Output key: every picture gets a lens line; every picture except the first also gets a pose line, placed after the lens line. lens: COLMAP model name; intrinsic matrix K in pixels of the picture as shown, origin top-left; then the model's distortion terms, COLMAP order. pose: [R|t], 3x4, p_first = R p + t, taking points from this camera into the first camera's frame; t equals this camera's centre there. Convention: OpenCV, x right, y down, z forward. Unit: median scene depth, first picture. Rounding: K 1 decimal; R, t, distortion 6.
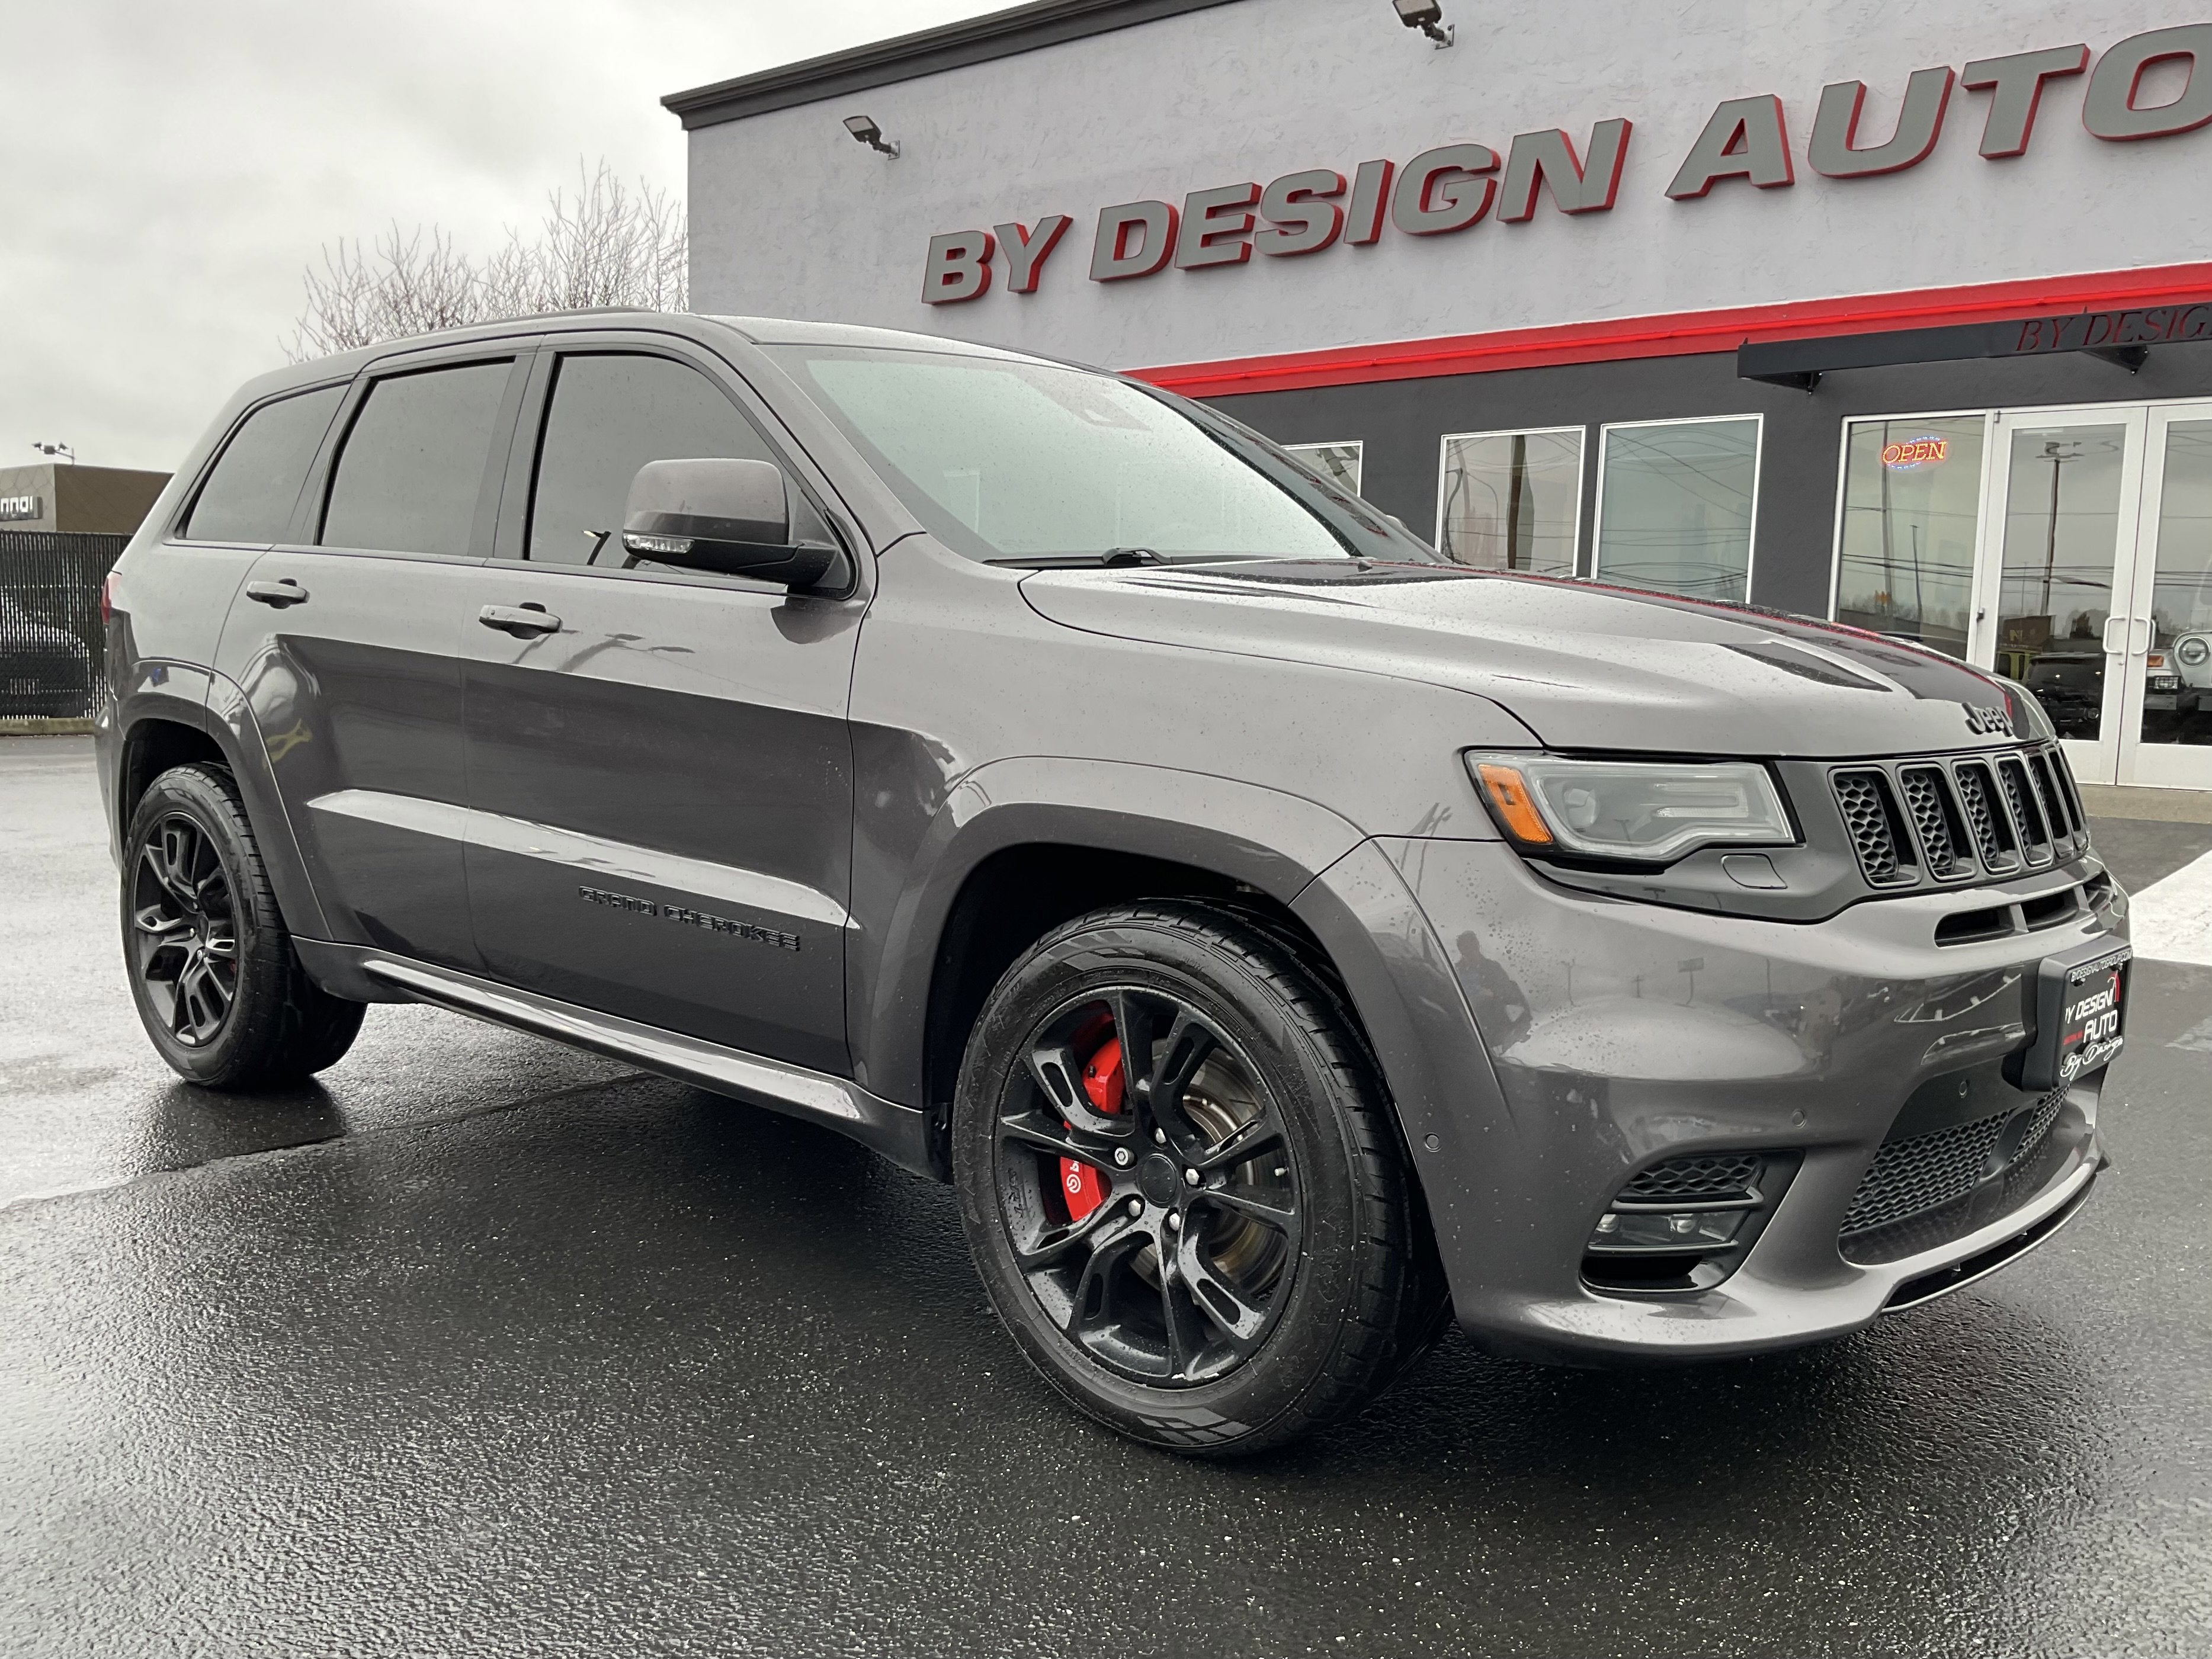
lens RADIAL K [[2037.1, 0, 1074.5], [0, 2037.1, 833.9], [0, 0, 1]] dist [0.084553, -0.172615]
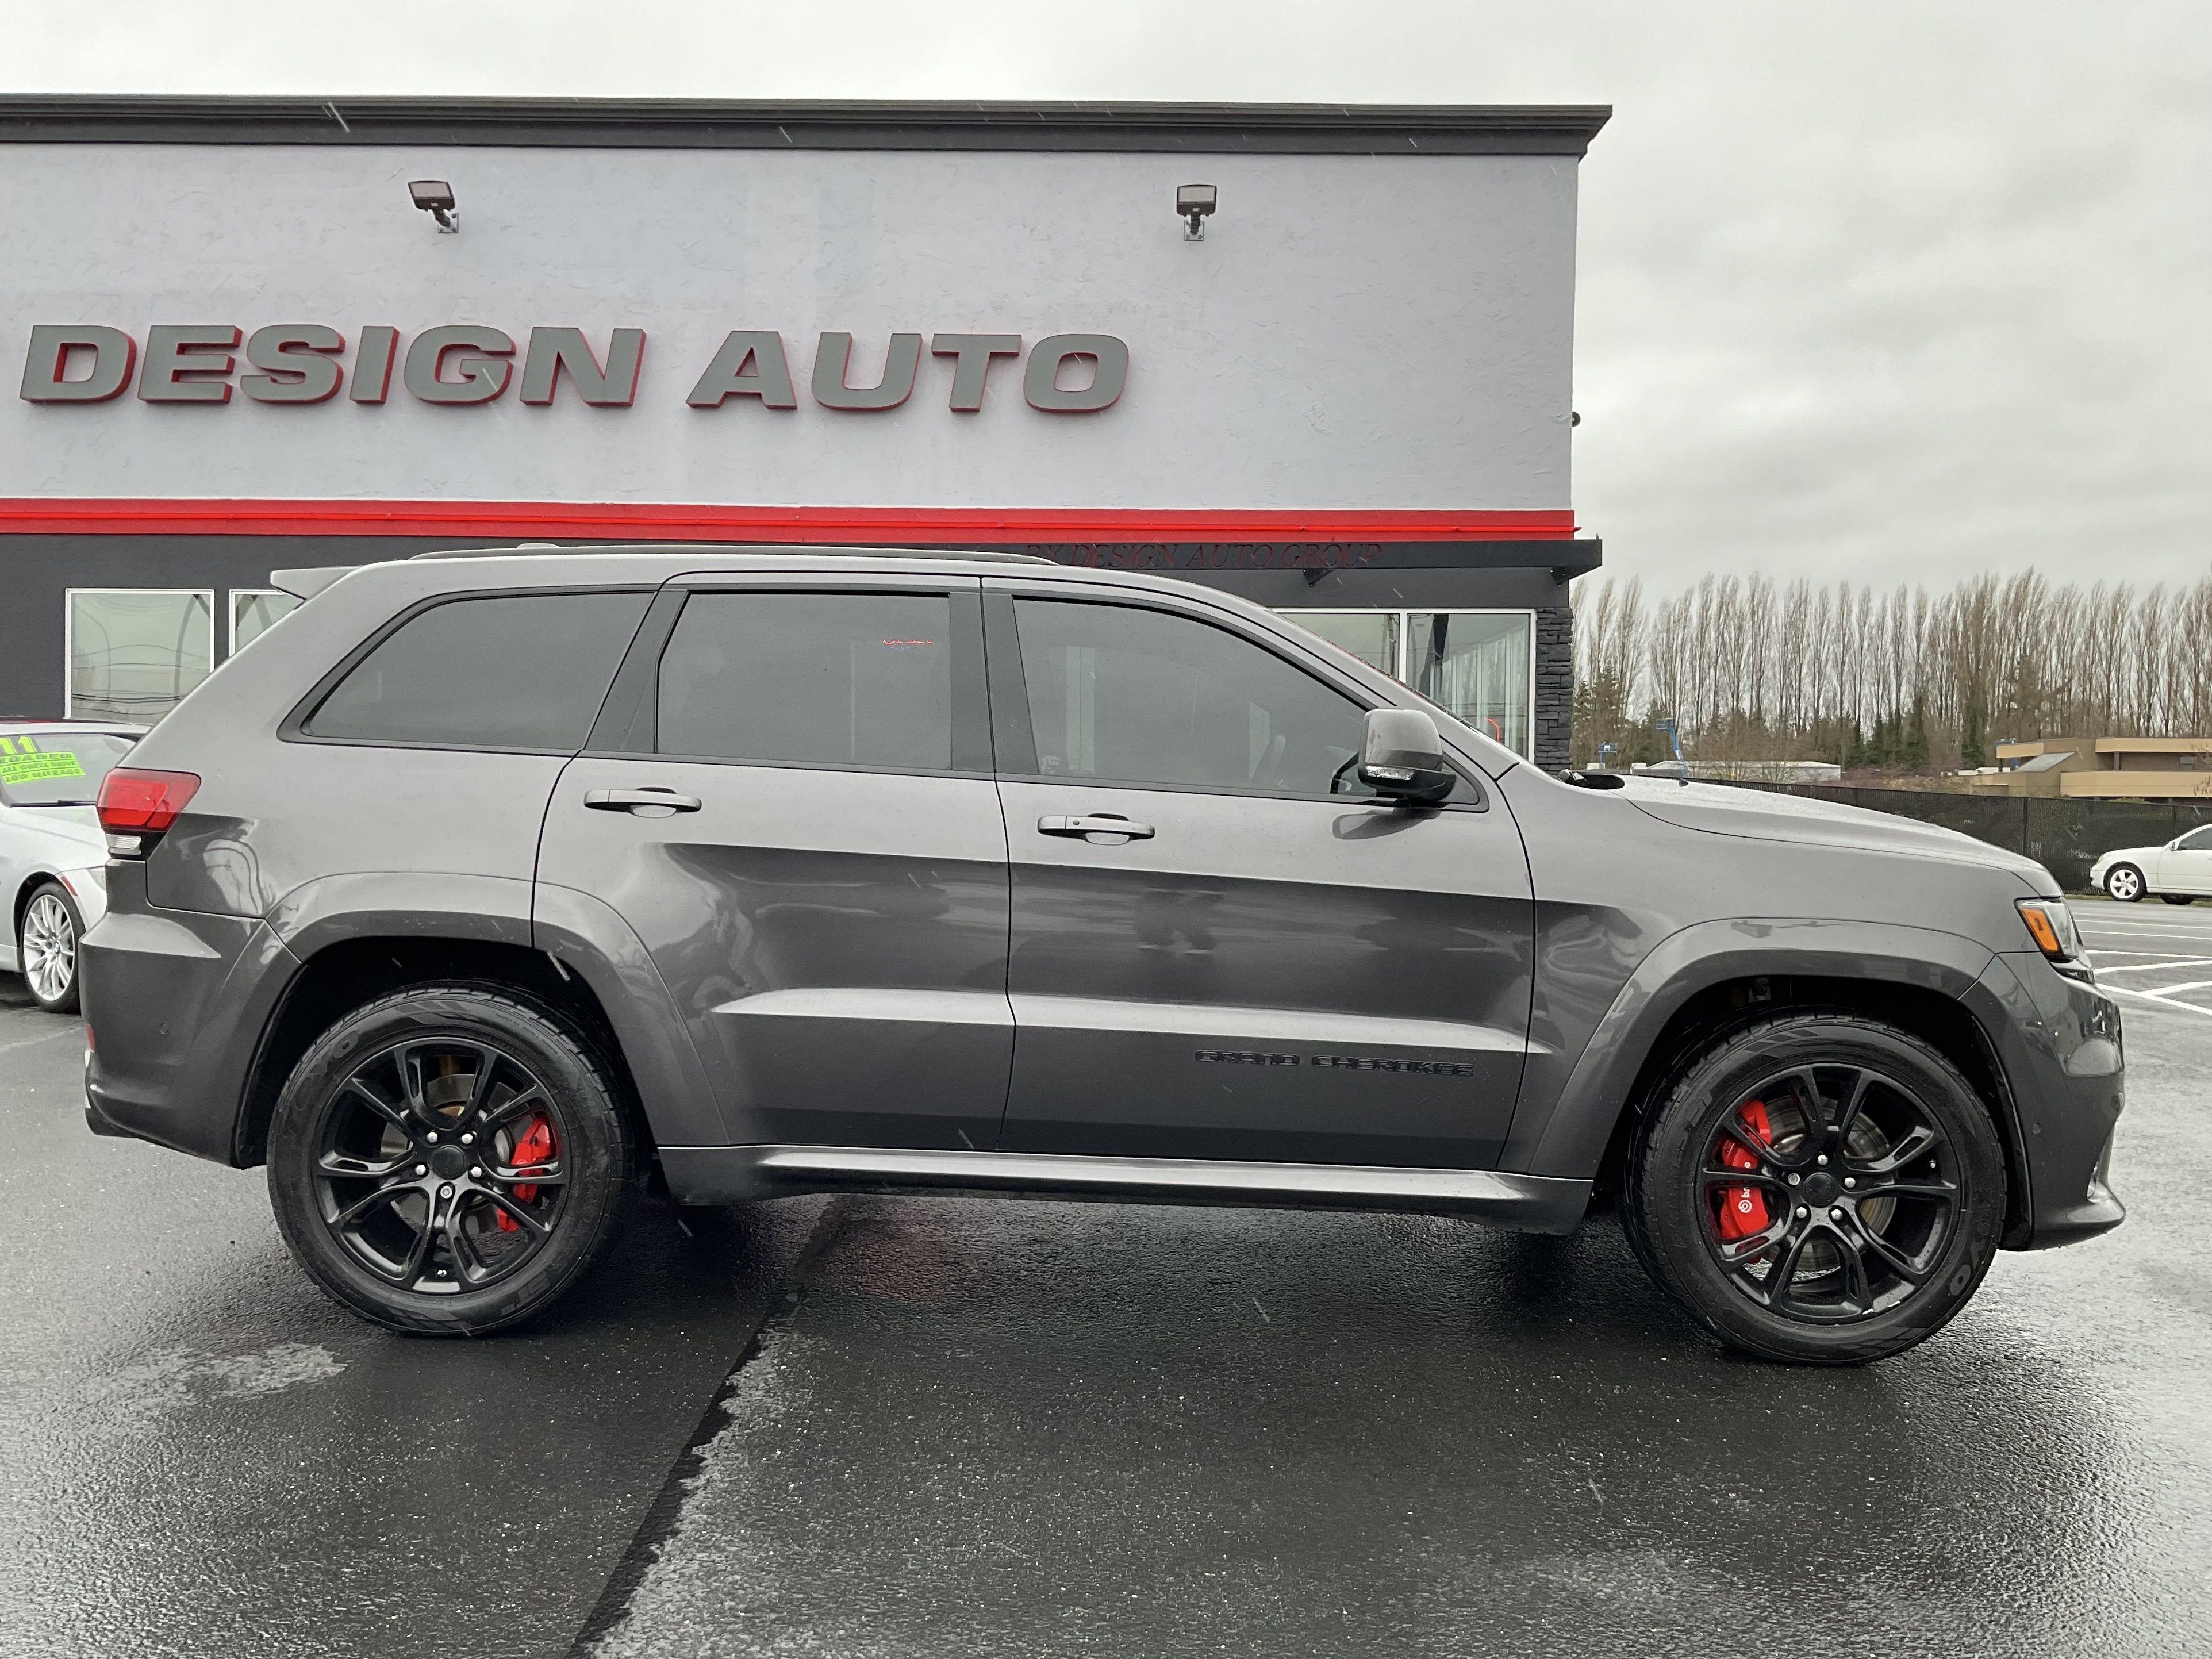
lens RADIAL K [[1918.9, 0, 1106.0], [0, 1918.9, 829.5], [0, 0, 1]] dist [0.038142, -0.058358]
pose [[0.741093, -0.030255, 0.670720, -0.283311], [0.070138, 0.997007, -0.032523, -0.019394], [-0.667729, 0.071145, 0.740997, 0.058133]]
